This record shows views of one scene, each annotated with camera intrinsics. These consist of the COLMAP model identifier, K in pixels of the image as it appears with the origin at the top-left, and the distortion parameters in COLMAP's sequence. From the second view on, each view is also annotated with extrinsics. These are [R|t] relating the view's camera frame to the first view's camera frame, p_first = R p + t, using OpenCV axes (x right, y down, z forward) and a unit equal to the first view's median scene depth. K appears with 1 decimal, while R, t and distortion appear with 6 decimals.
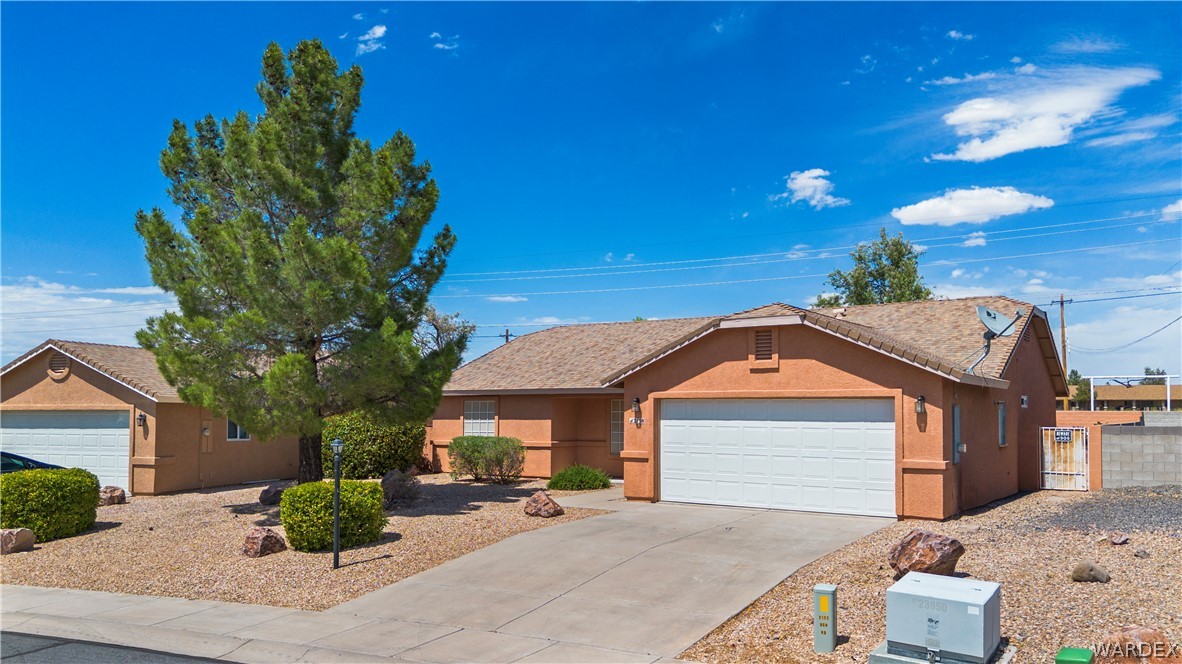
lens RADIAL K [[873.4, 0, 613.3], [0, 873.4, 387.7], [0, 0, 1]] dist [0.056611, -0.063812]
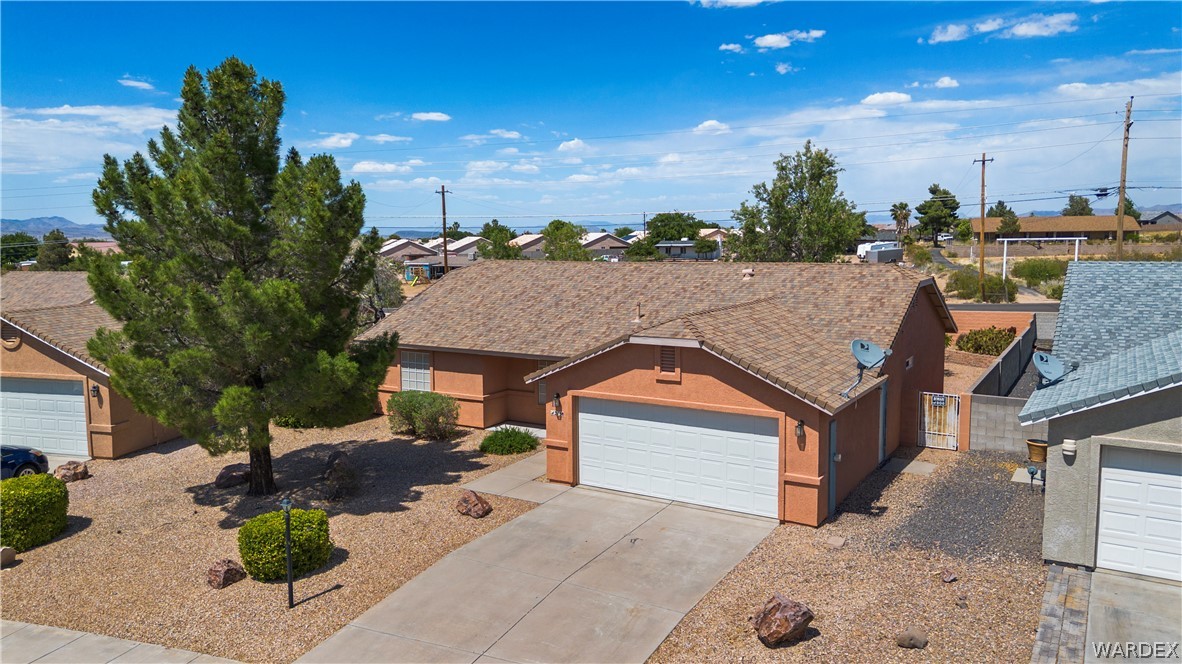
lens RADIAL K [[863.2, 0, 593.1], [0, 863.2, 331.6], [0, 0, 1]] dist [0.061083, -0.072947]
pose [[0.998991, -0.018452, 0.040956, 0.032102], [0.012307, 0.989281, 0.145503, -0.243112], [-0.043202, -0.144852, 0.988510, -0.076652]]
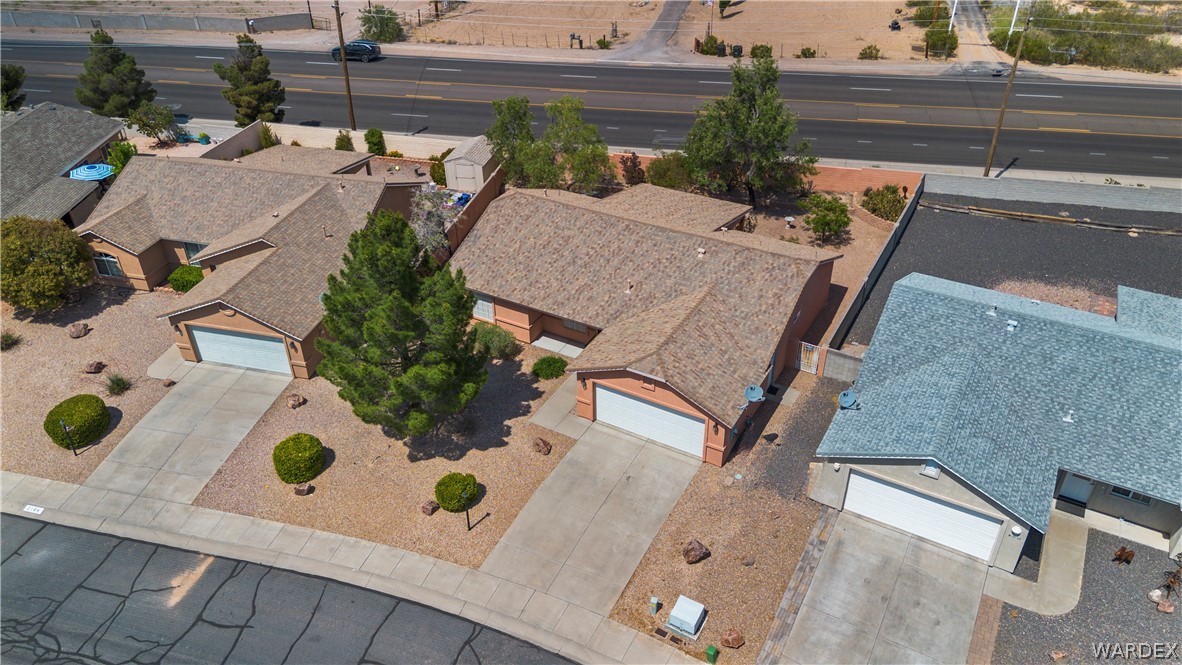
lens RADIAL K [[846.0, 0, 591.0], [0, 846.0, 332.5], [0, 0, 1]] dist [0.057251, -0.042555]
pose [[0.997254, -0.056151, 0.048276, -0.044478], [0.017274, 0.810349, 0.585693, -1.262078], [-0.072008, -0.583251, 0.809094, -0.492086]]
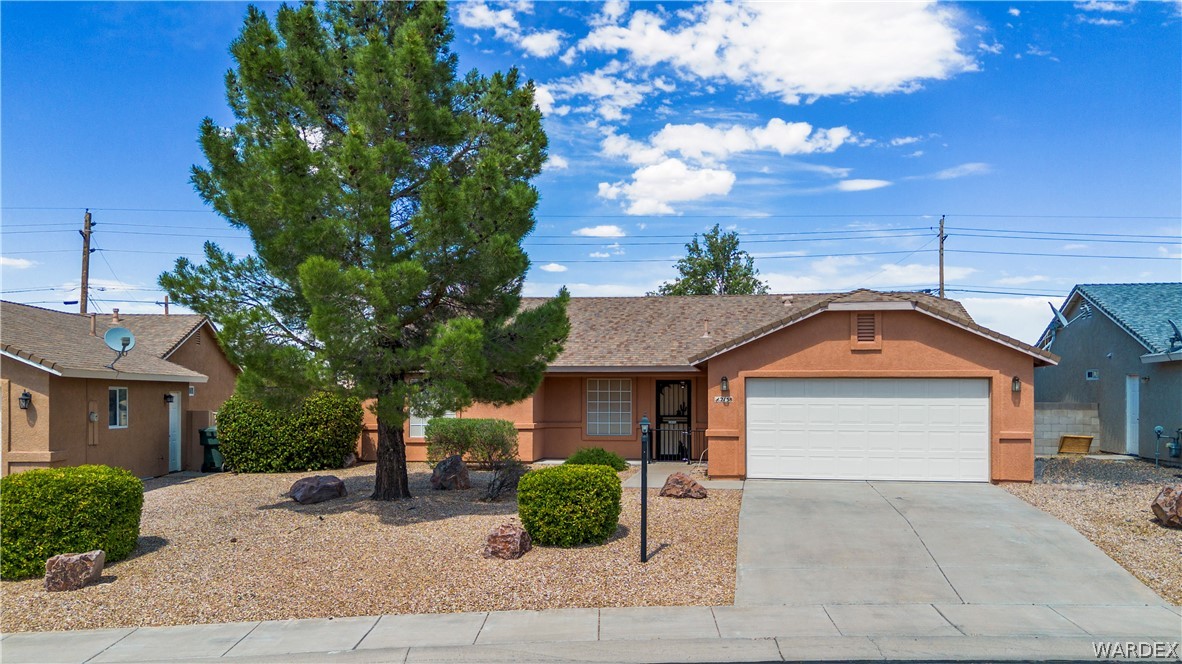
lens RADIAL K [[886.0, 0, 643.2], [0, 886.0, 398.8], [0, 0, 1]] dist [0.031681, -0.002635]
pose [[0.891427, -0.001422, 0.453162, -0.557738], [-0.012821, 0.999516, 0.028356, 0.010806], [-0.452983, -0.031087, 0.890977, 0.153276]]
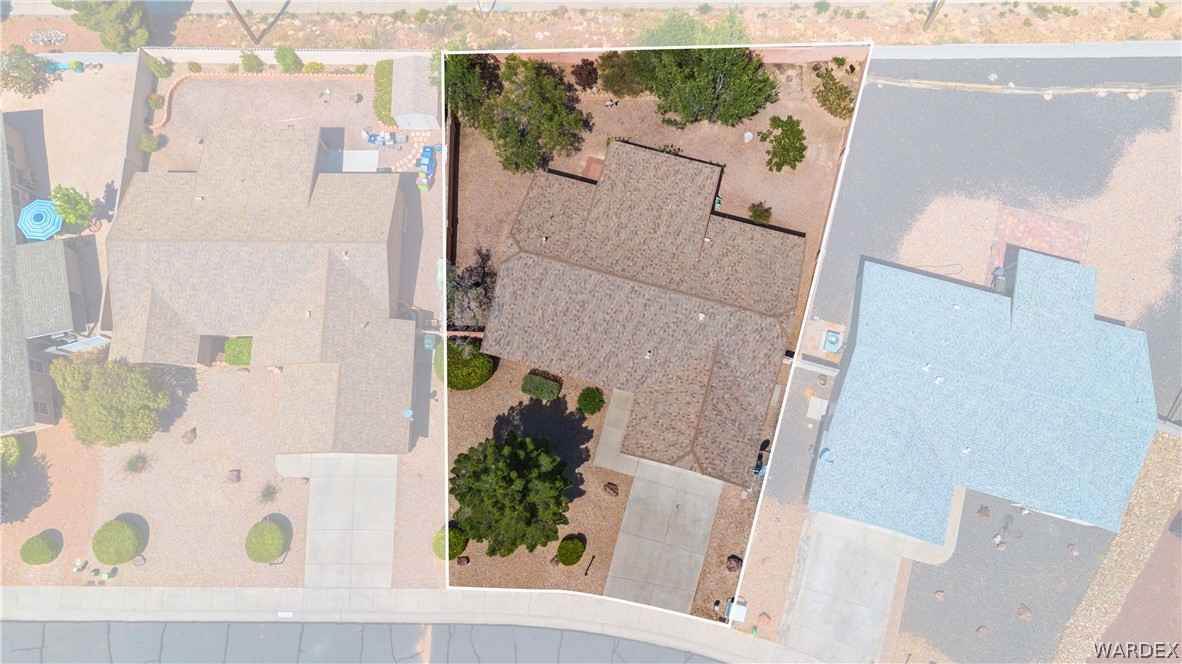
lens RADIAL K [[846.0, 0, 591.0], [0, 846.0, 332.0], [0, 0, 1]] dist [0.057251, -0.042555]
pose [[0.949588, -0.309738, 0.048425, -0.117605], [0.009618, 0.183175, 0.983033, -2.773929], [-0.313353, -0.933011, 0.176920, 1.003554]]
